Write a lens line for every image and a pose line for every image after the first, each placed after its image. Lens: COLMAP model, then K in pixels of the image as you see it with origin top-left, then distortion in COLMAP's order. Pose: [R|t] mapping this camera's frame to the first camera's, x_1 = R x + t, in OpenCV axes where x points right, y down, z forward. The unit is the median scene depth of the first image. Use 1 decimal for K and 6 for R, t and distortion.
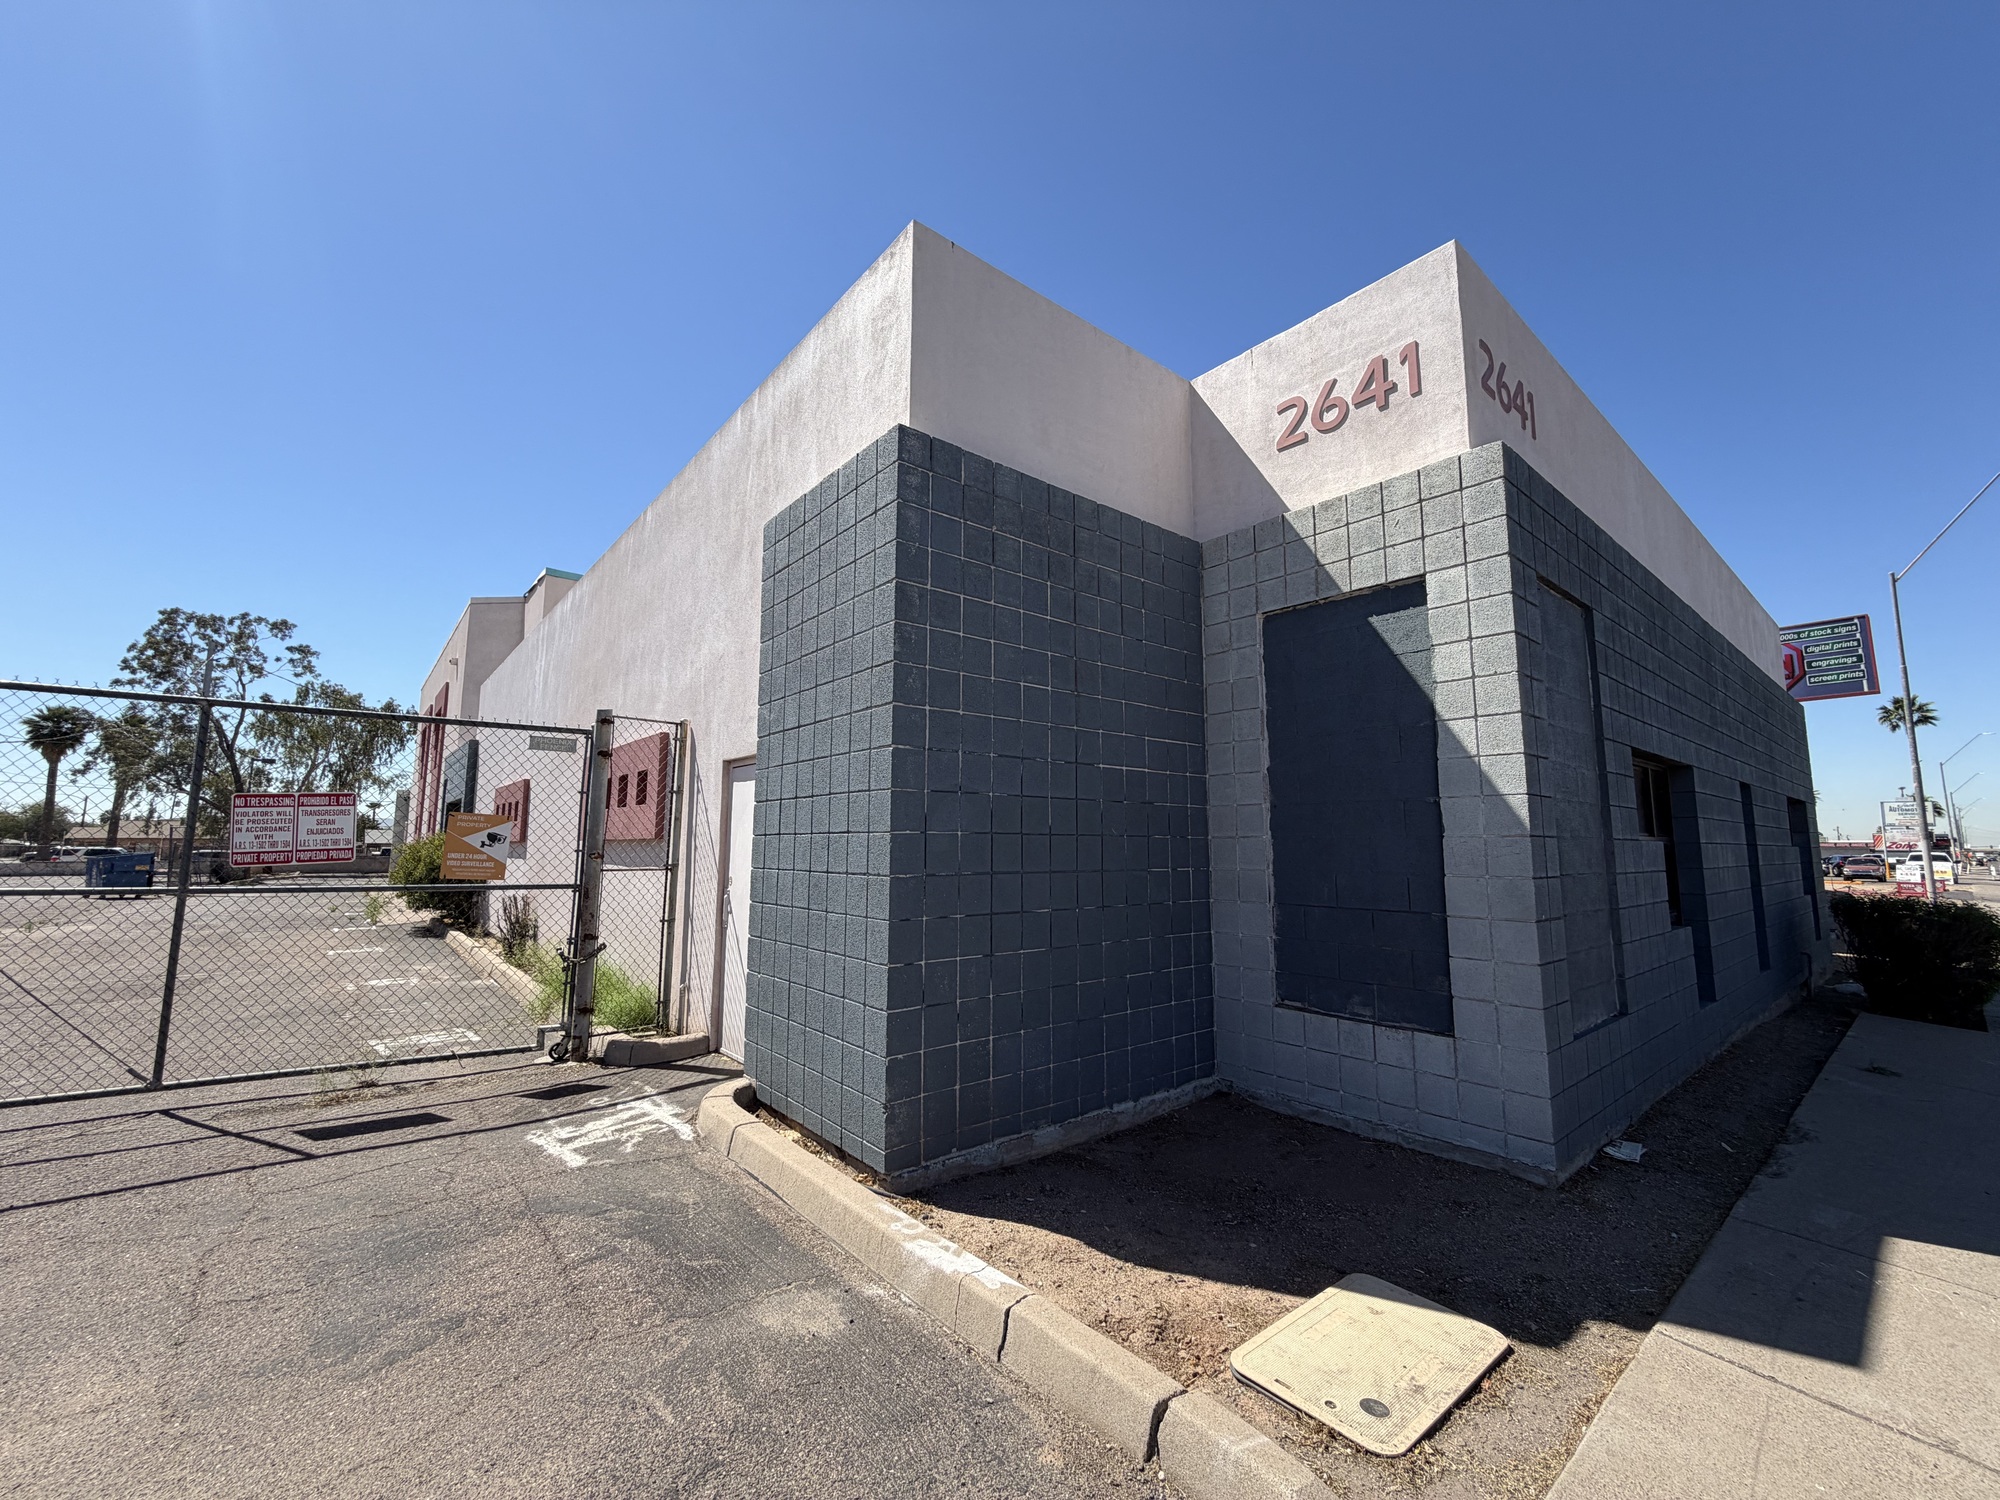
lens RADIAL K [[795.2, 0, 998.6], [0, 795.2, 748.9], [0, 0, 1]] dist [0.000302, 0.000211]
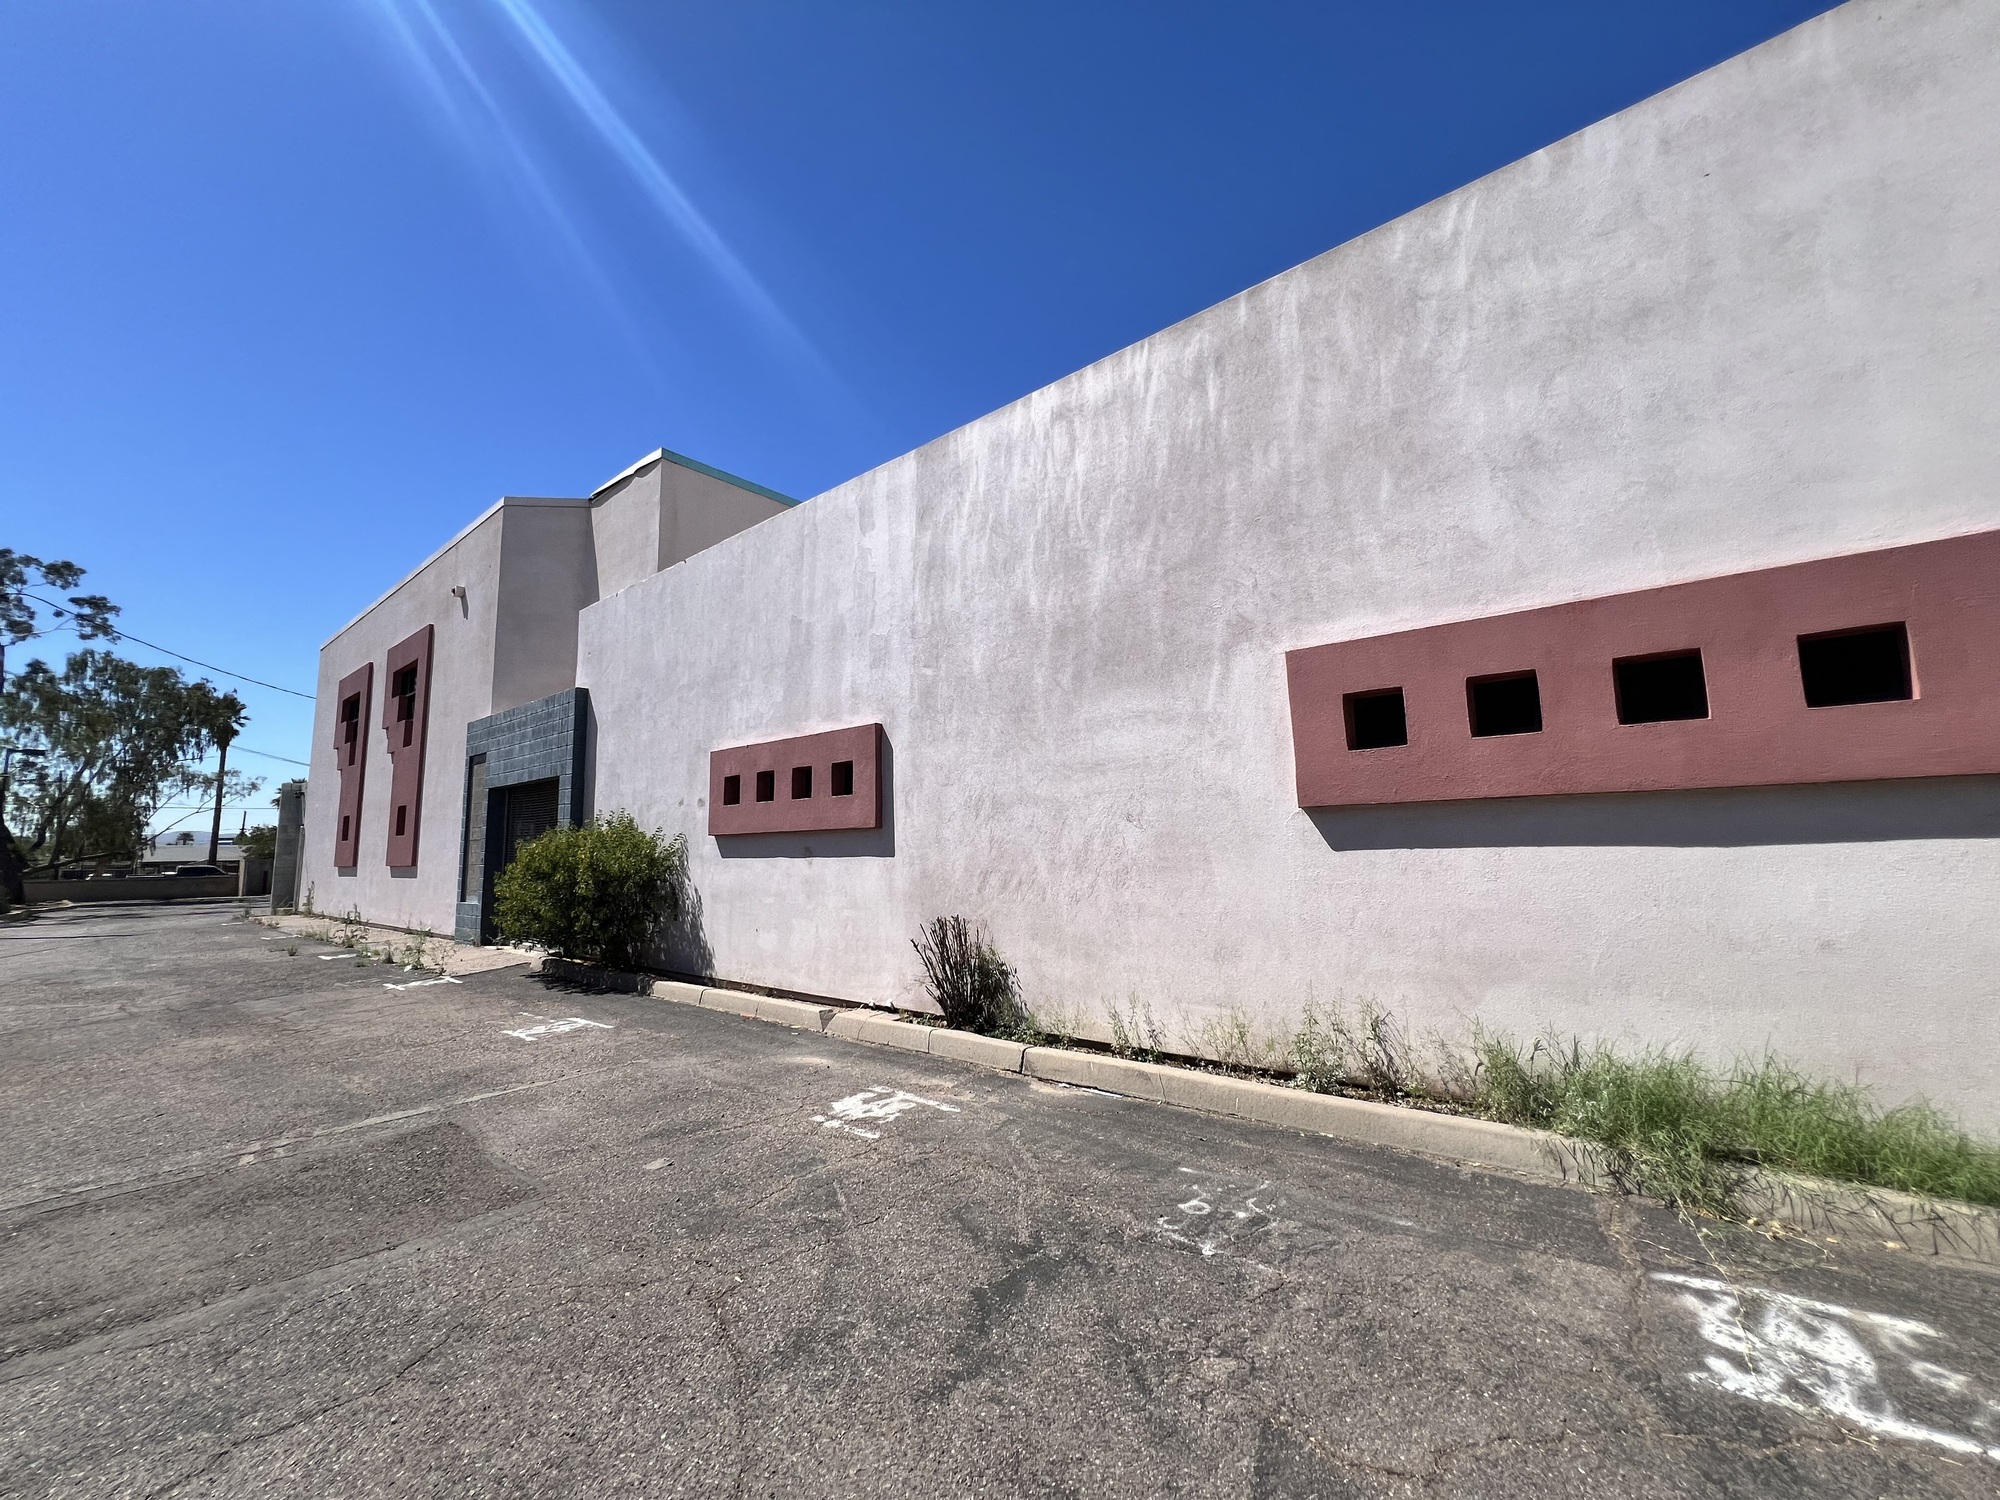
lens RADIAL K [[787.2, 0, 1004.1], [0, 787.2, 747.0], [0, 0, 1]] dist [-0.002120, 0.000304]
pose [[0.982312, -0.001324, 0.187247, -1.567329], [0.002262, 0.999986, -0.004797, 0.150131], [-0.187238, 0.005135, 0.982301, 1.032298]]
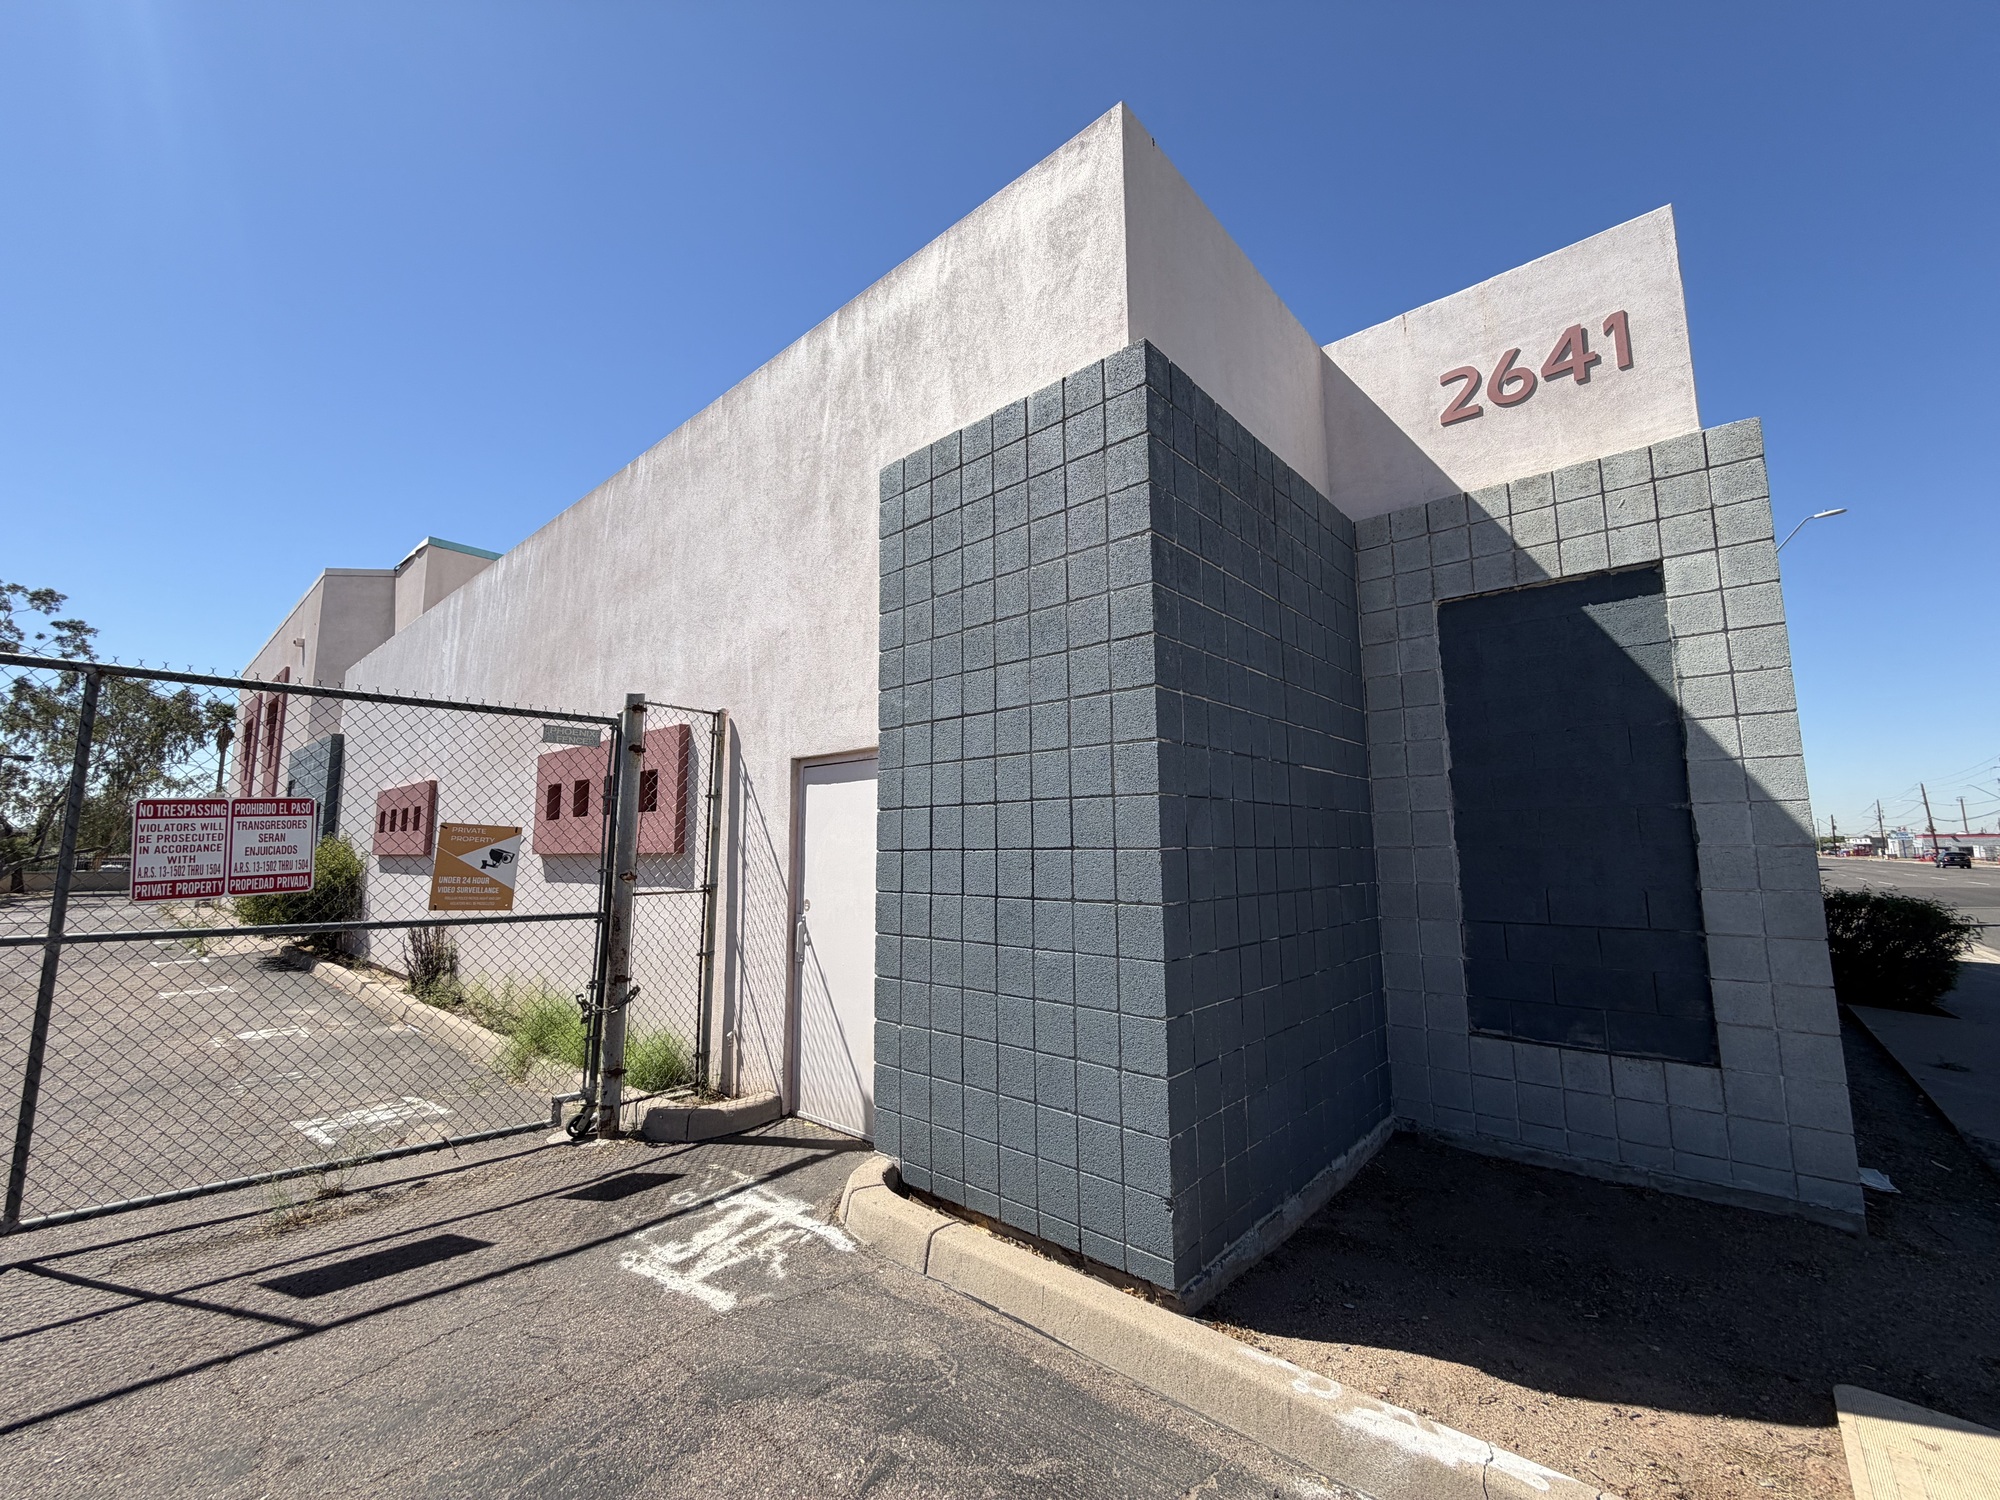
lens RADIAL K [[795.2, 0, 999.3], [0, 795.2, 749.3], [0, 0, 1]] dist [0.000302, 0.000211]
pose [[0.988358, 0.009365, 0.151855, -0.324608], [-0.008742, 0.999950, -0.004774, 0.008996], [-0.151892, 0.003391, 0.988391, 0.192774]]
